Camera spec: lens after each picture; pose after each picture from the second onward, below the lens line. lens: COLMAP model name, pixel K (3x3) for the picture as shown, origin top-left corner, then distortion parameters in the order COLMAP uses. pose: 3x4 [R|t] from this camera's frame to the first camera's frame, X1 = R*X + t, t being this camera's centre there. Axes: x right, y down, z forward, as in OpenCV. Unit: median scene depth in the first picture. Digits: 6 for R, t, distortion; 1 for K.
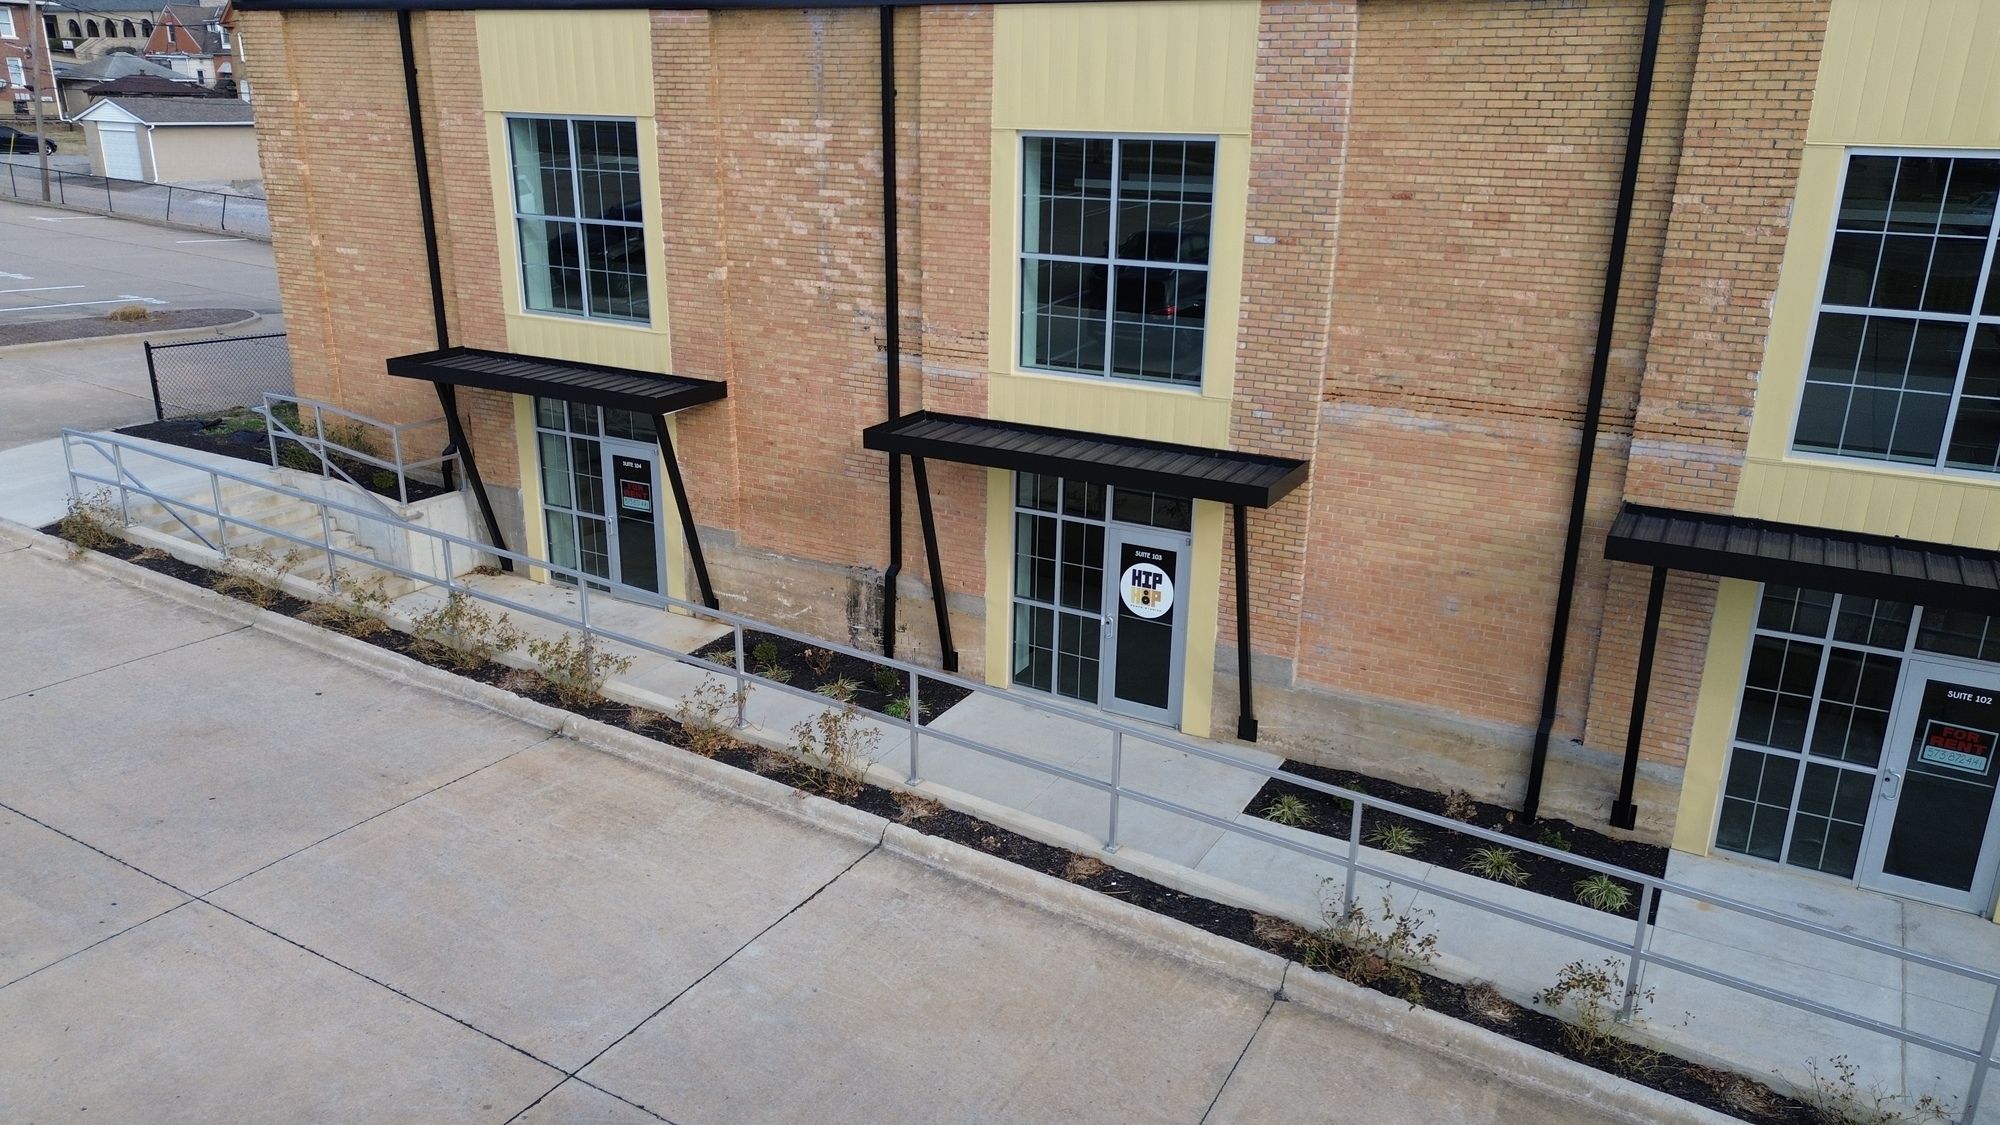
lens RADIAL K [[1394.6, 0, 1000.0], [0, 1394.6, 562.5], [0, 0, 1]] dist [0.075063, -0.082406]
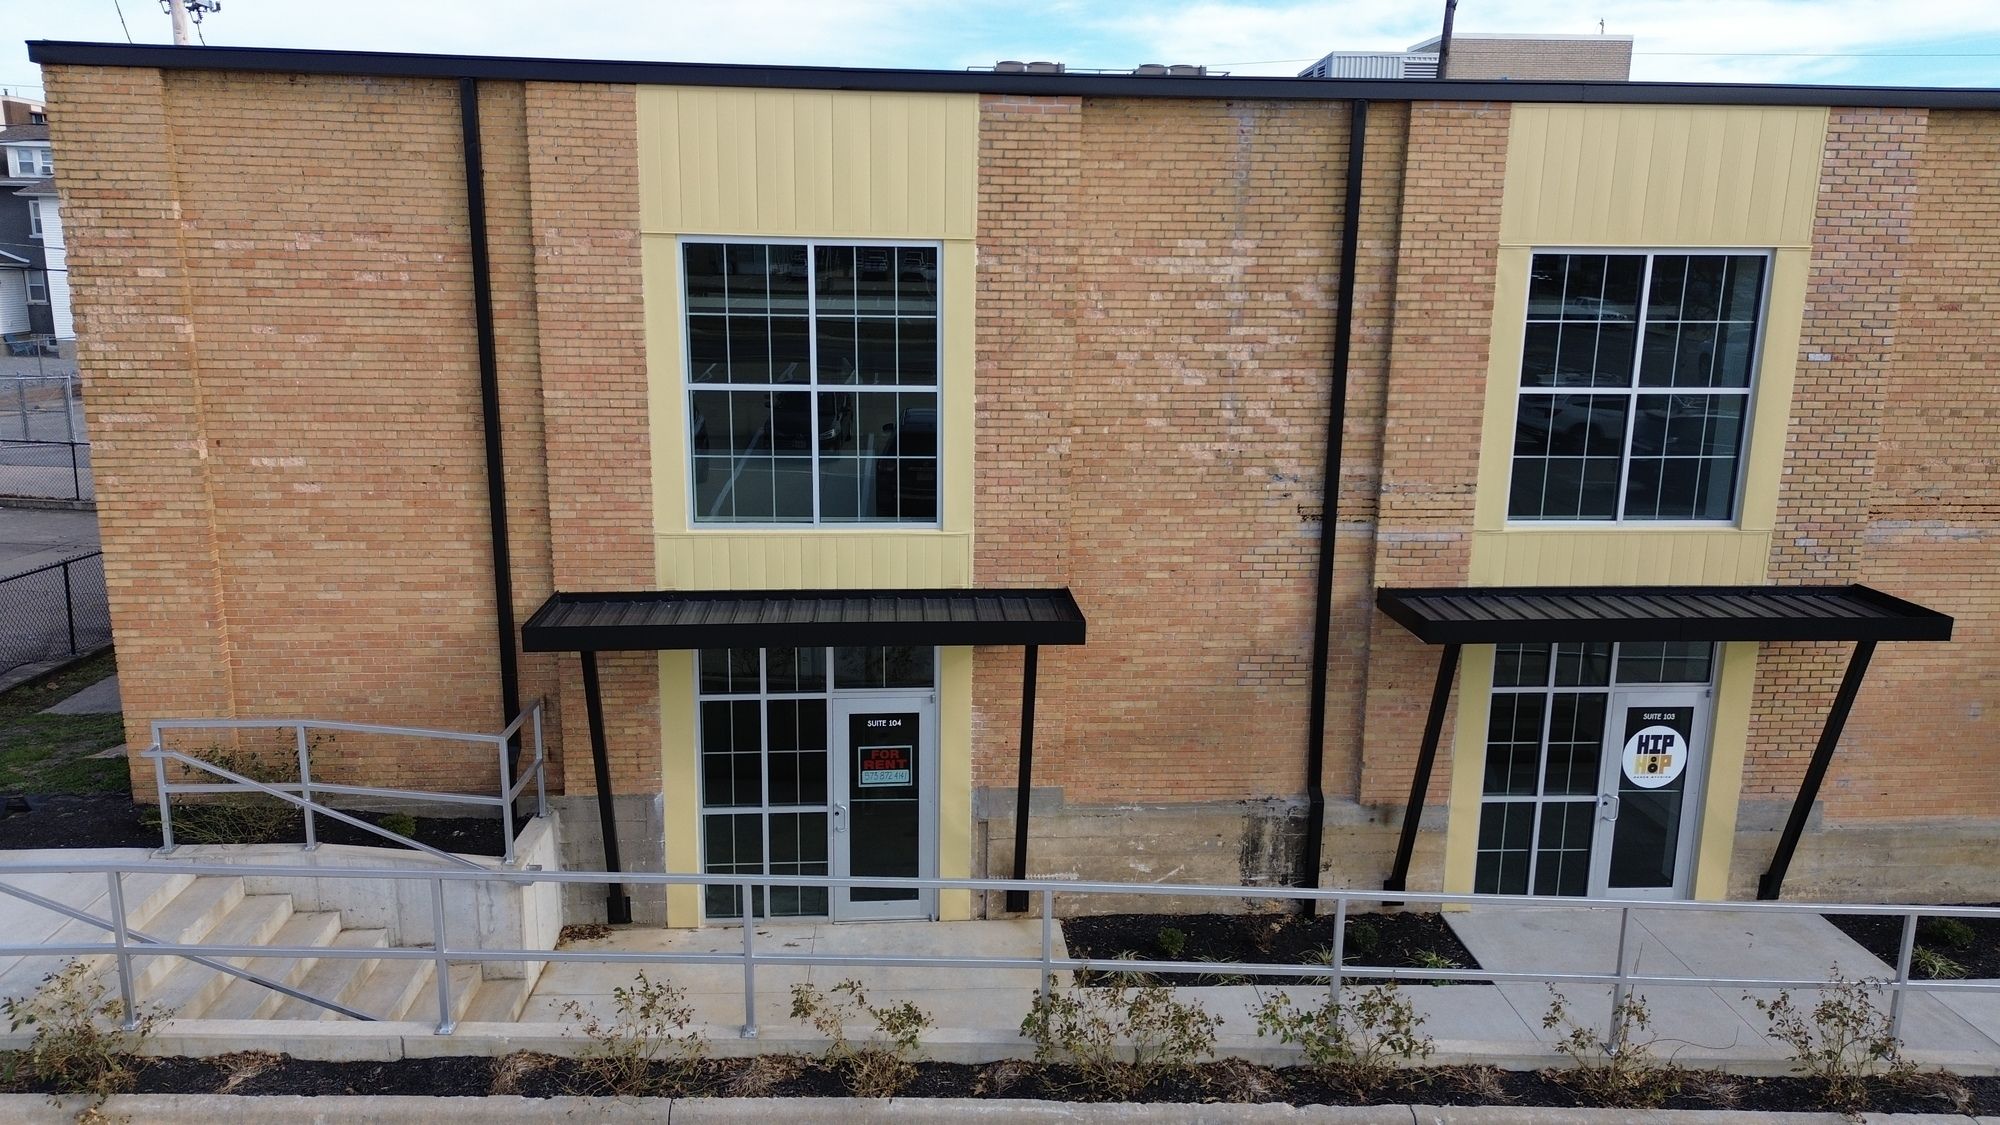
lens RADIAL K [[1524.7, 0, 894.1], [0, 1524.7, 576.8], [0, 0, 1]] dist [0.082000, -0.082912]
pose [[0.836305, -0.131662, 0.532220, -0.809781], [0.169924, 0.985182, -0.023293, -0.152297], [-0.521267, 0.109917, 0.846286, 0.424163]]
